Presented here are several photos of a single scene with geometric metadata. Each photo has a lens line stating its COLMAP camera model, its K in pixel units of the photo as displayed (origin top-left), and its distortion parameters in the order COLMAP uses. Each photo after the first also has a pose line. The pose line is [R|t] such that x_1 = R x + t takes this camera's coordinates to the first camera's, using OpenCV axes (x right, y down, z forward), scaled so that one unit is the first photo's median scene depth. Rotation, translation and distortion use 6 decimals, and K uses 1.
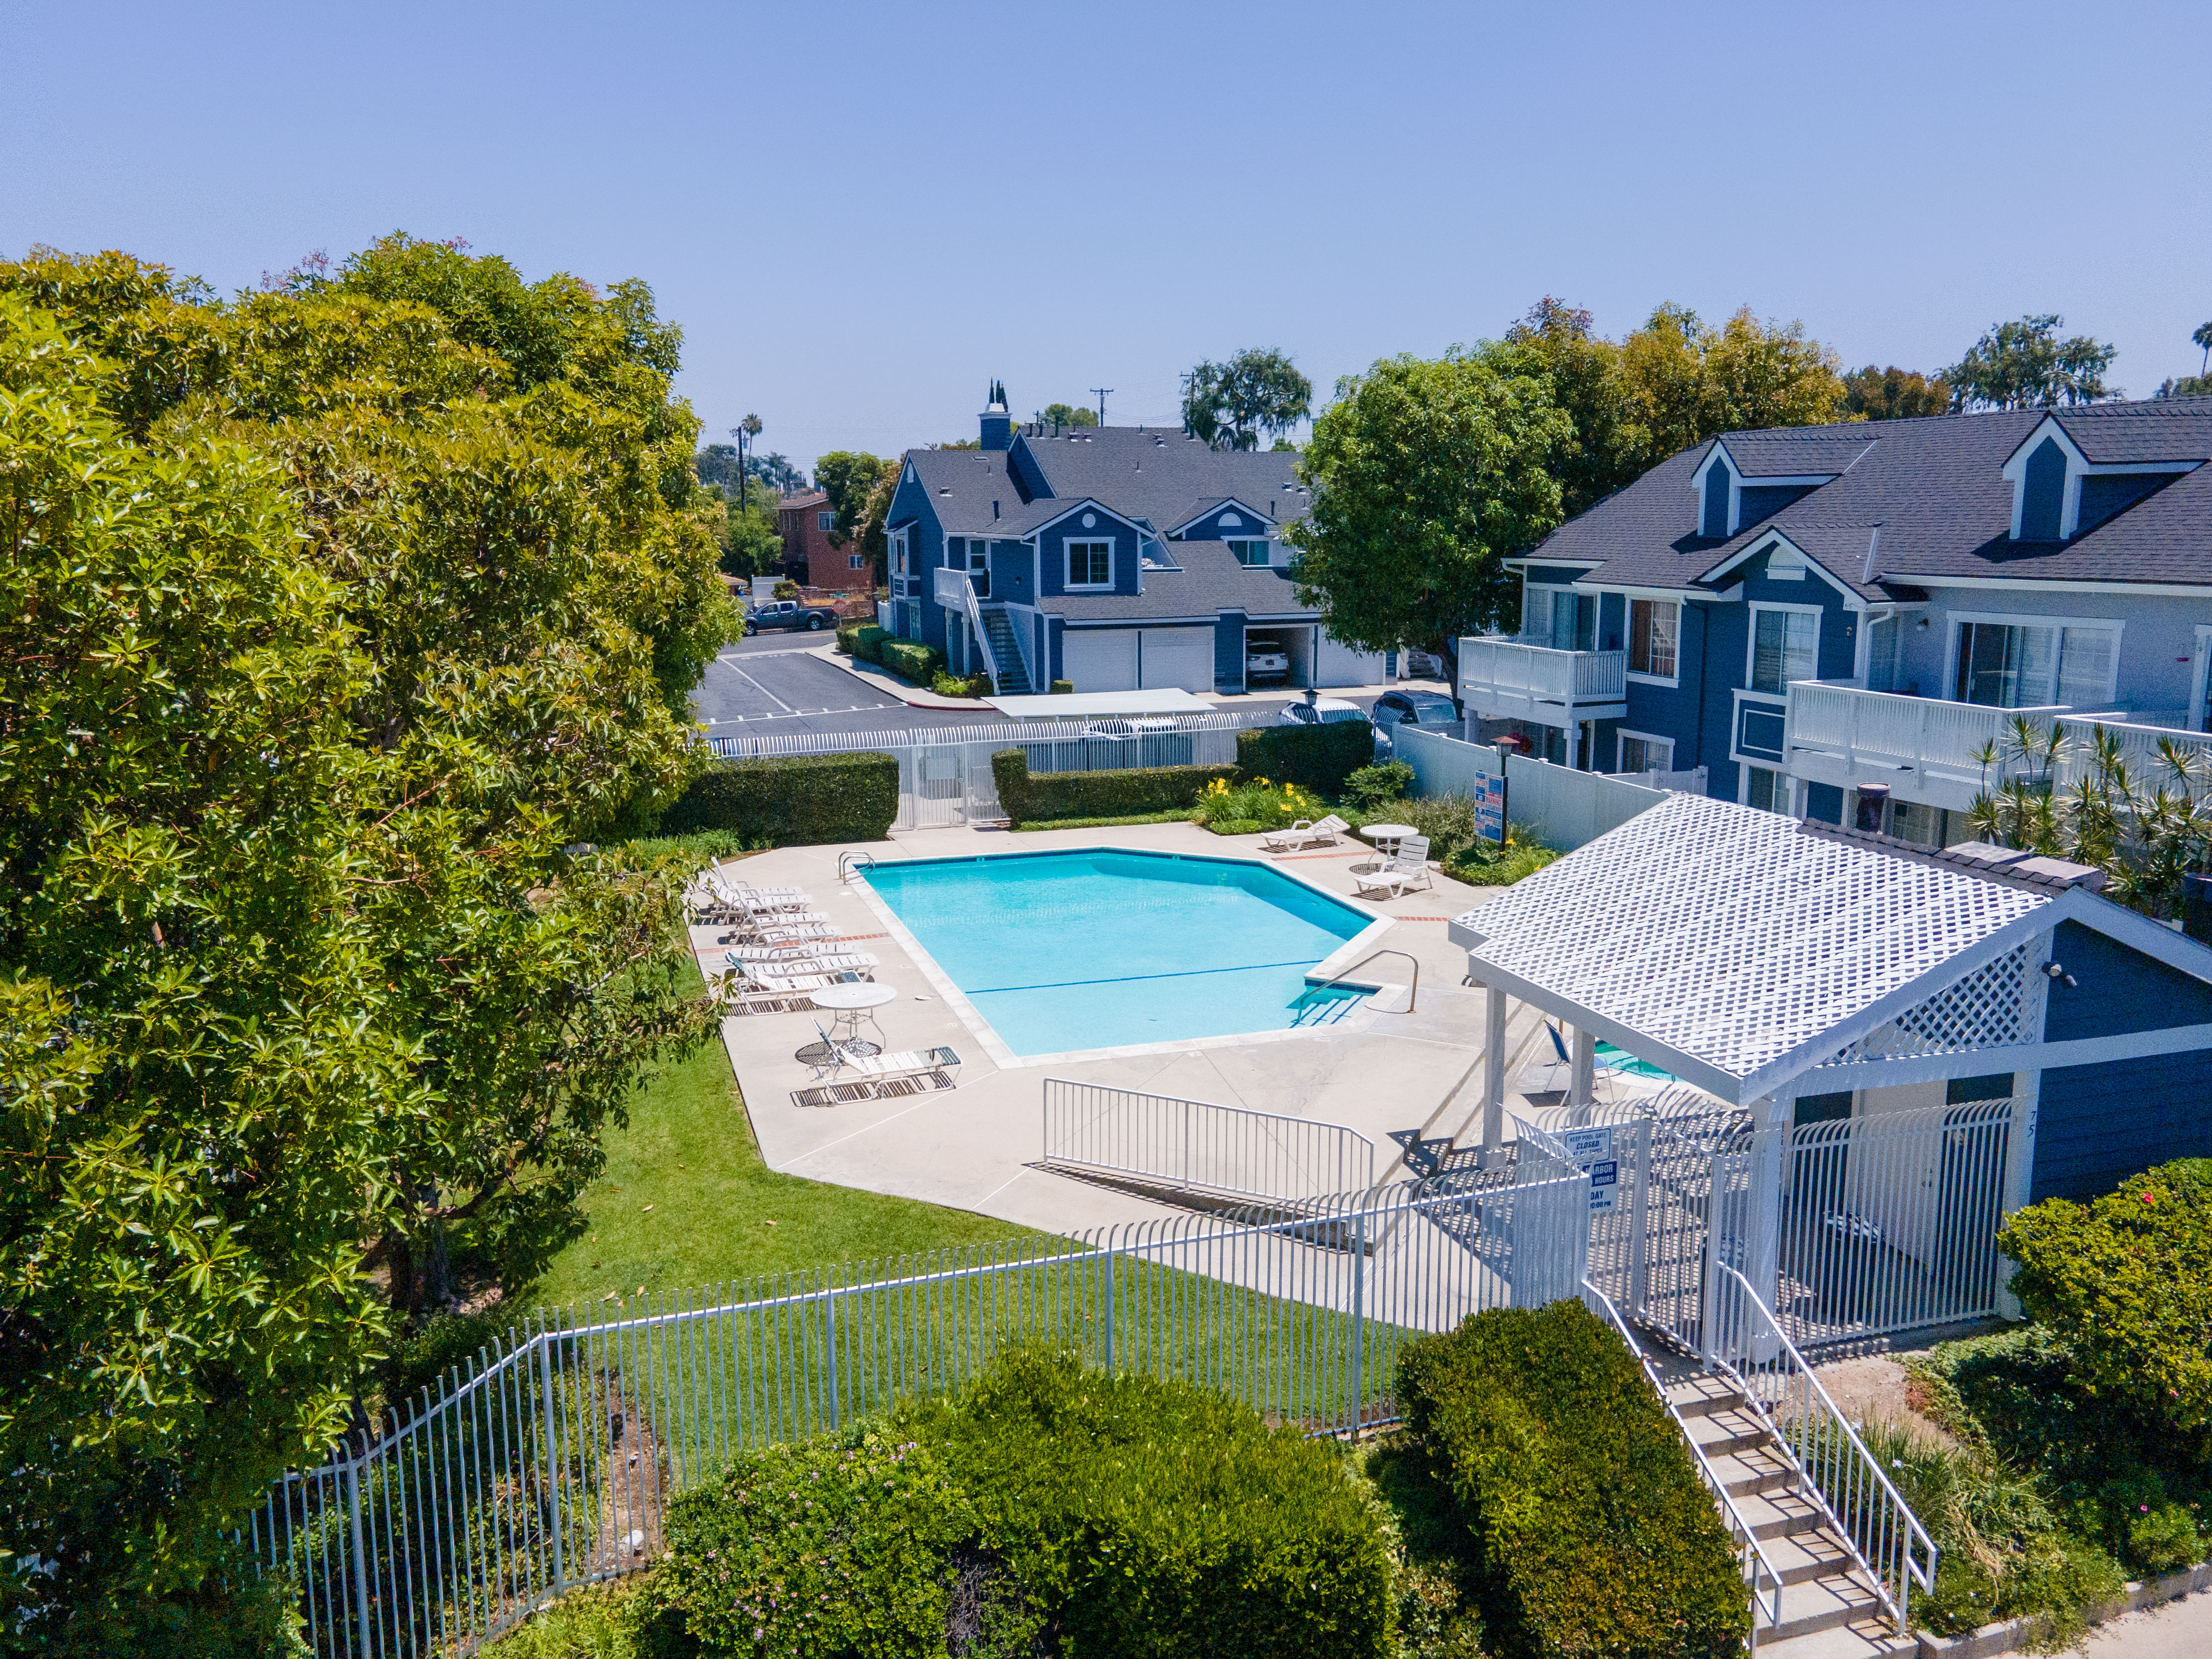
lens RADIAL K [[1657.6, 0, 1097.0], [0, 1657.6, 829.7], [0, 0, 1]] dist [0.001892, 0.048836]
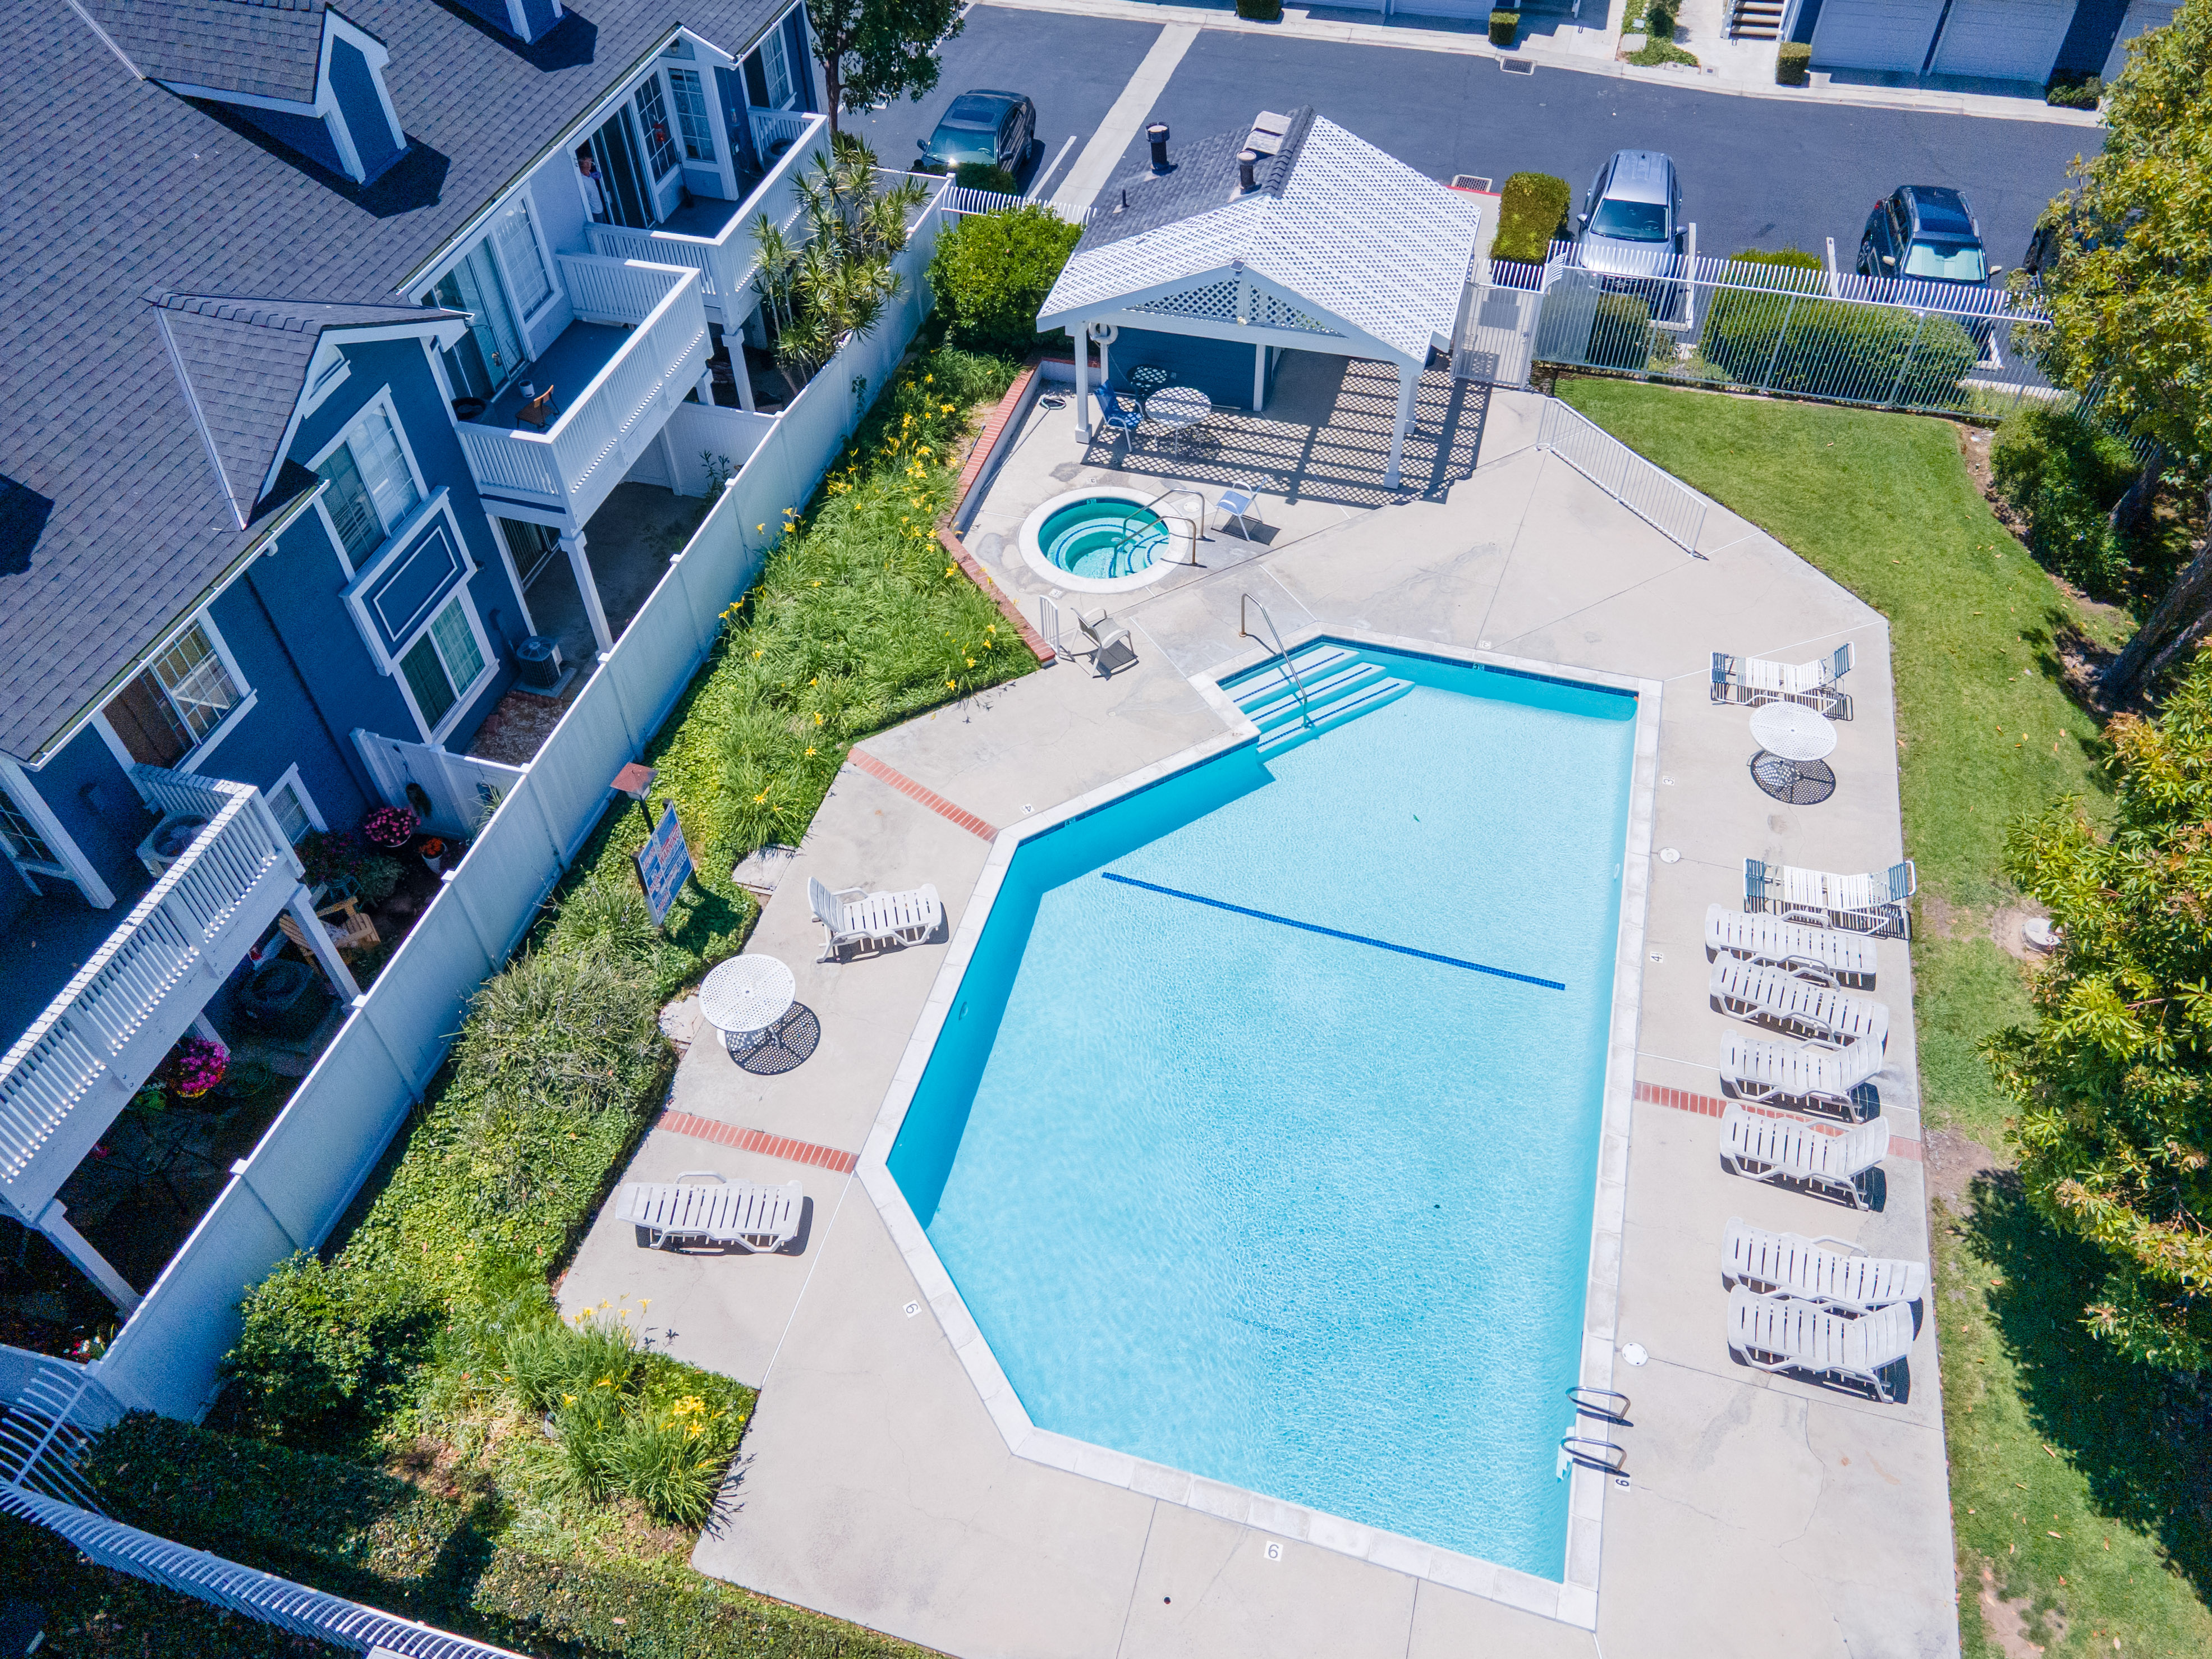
lens RADIAL K [[1657.4, 0, 1117.4], [0, 1657.4, 830.0], [0, 0, 1]] dist [0.001892, 0.048836]
pose [[-0.838036, -0.393786, 0.377662, -0.126777], [0.117493, 0.545691, 0.829708, -0.466962], [-0.532815, 0.739698, -0.411042, 1.025793]]
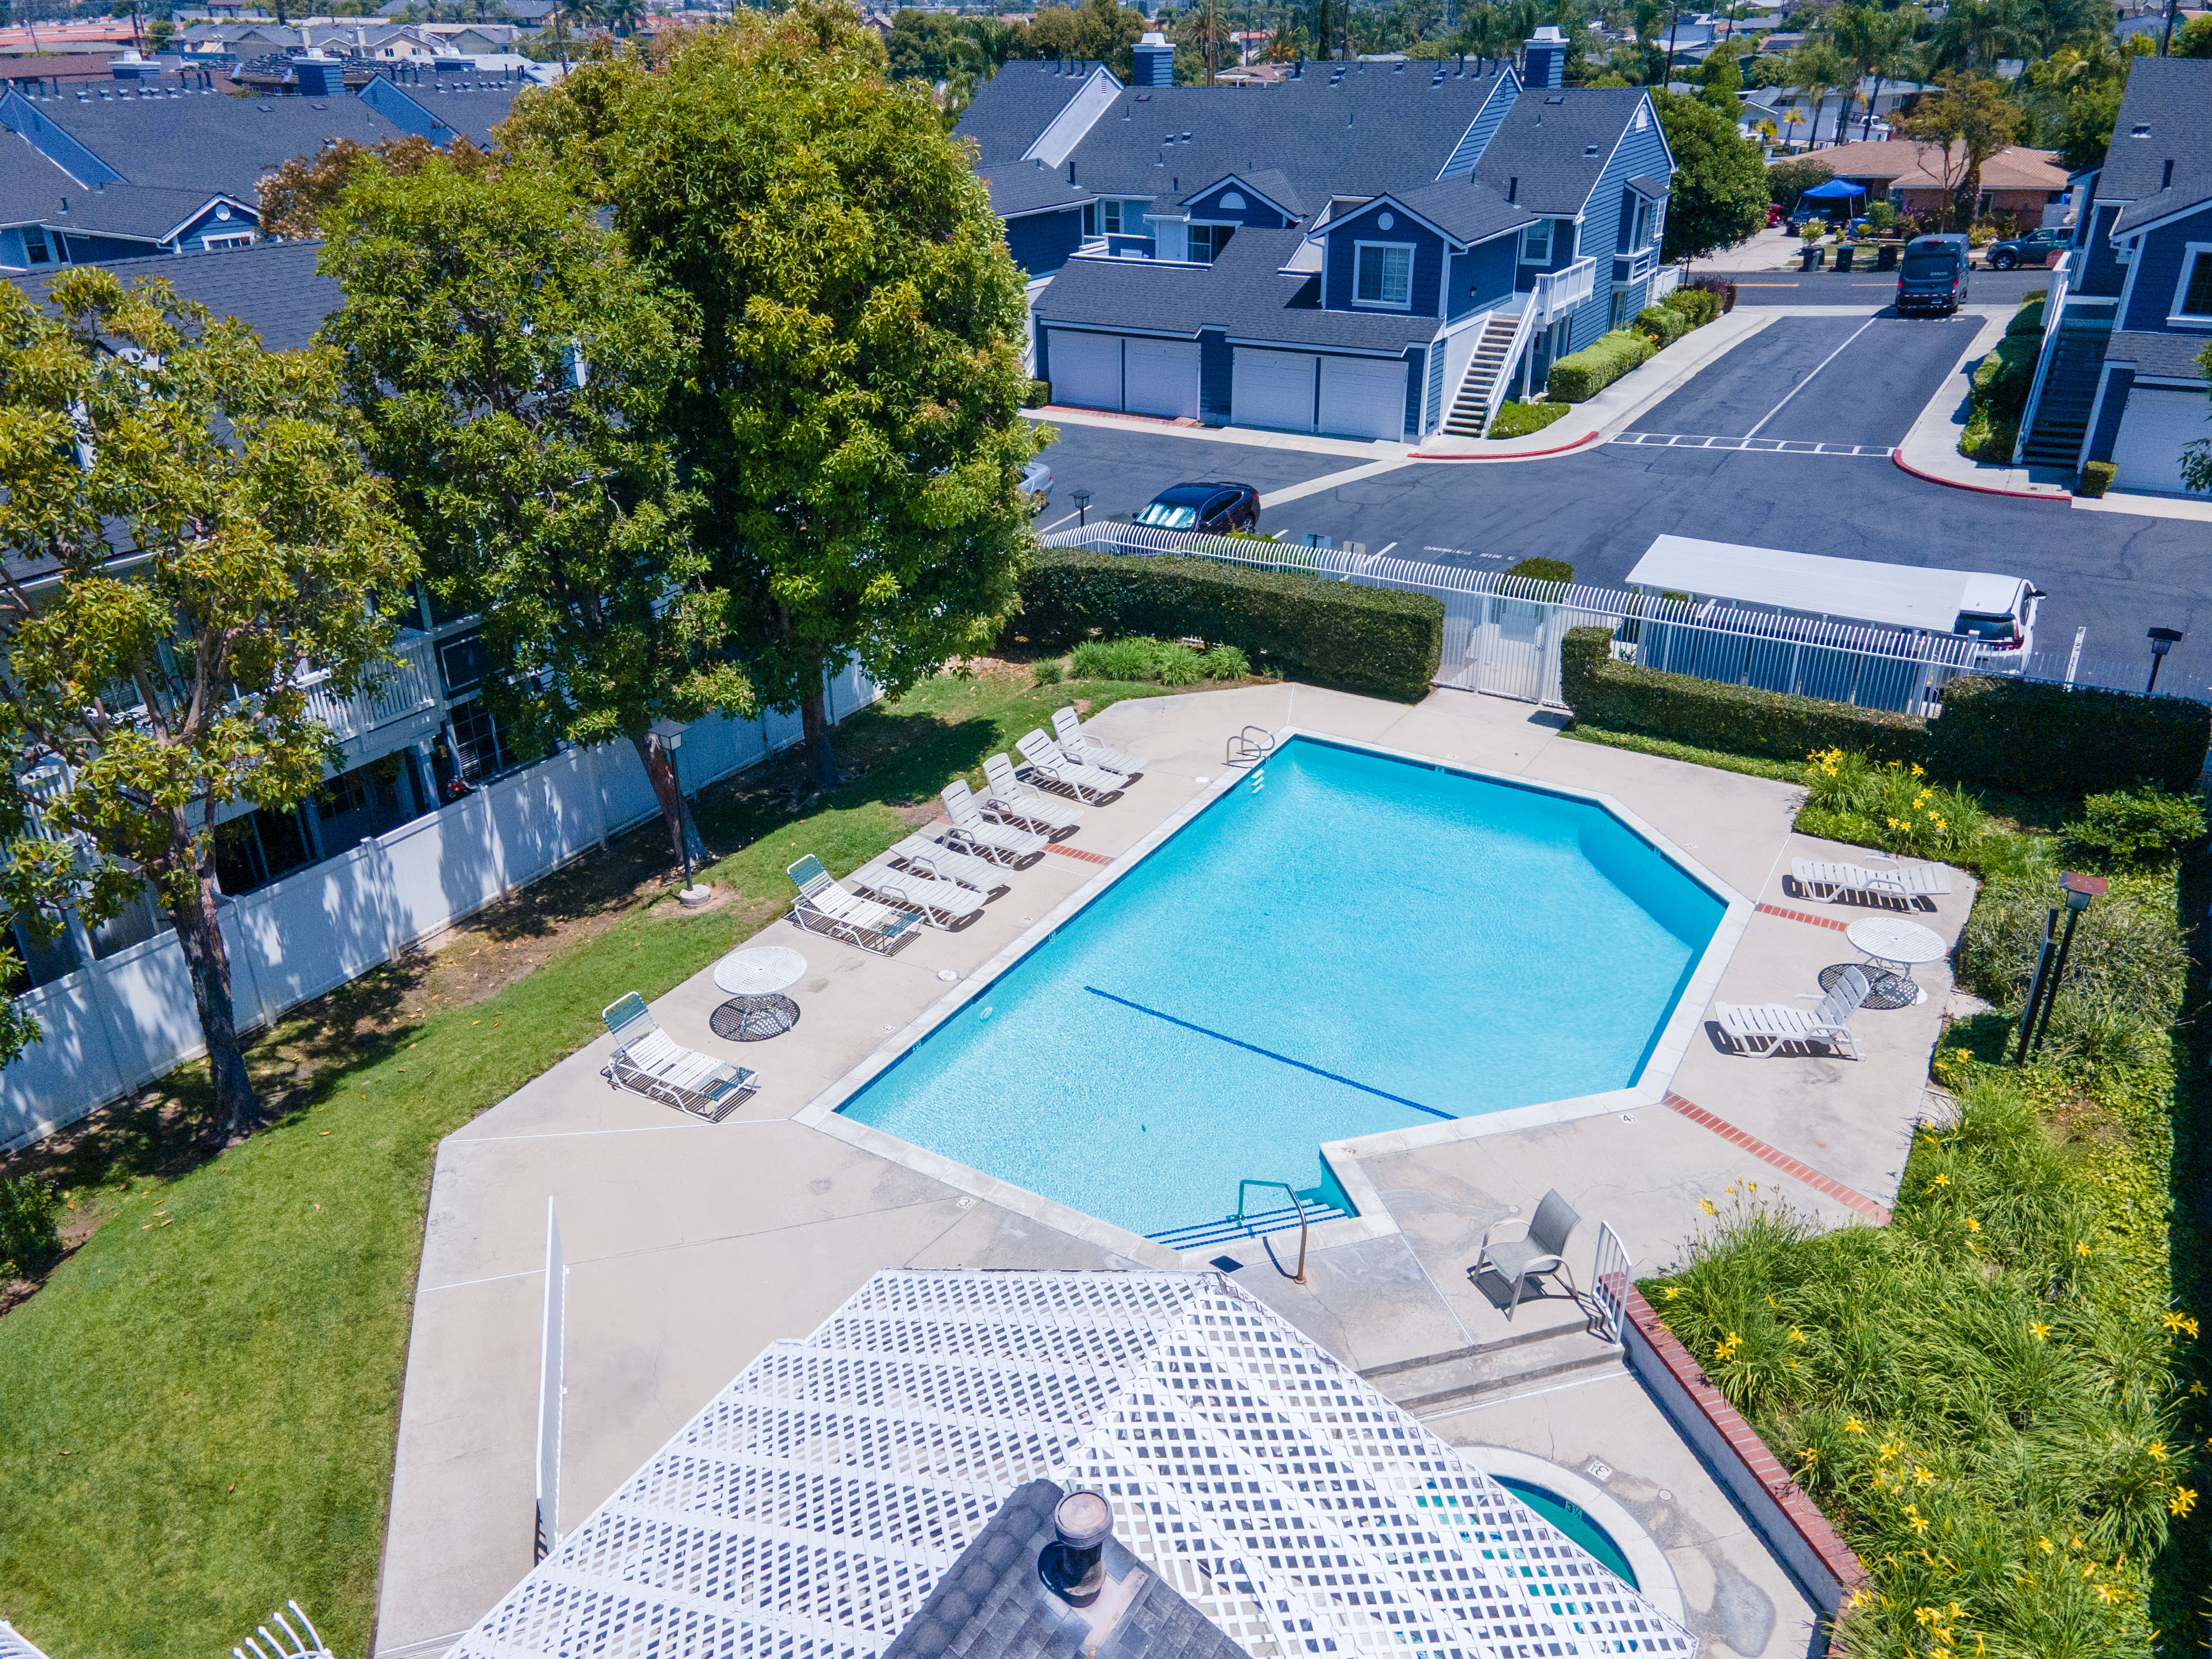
lens RADIAL K [[1657.6, 0, 1104.7], [0, 1657.6, 809.0], [0, 0, 1]] dist [0.001892, 0.048836]
pose [[0.657217, 0.328038, -0.678570, 0.356625], [-0.135470, 0.937068, 0.321795, -0.191340], [0.741427, -0.119563, 0.660296, 0.324398]]
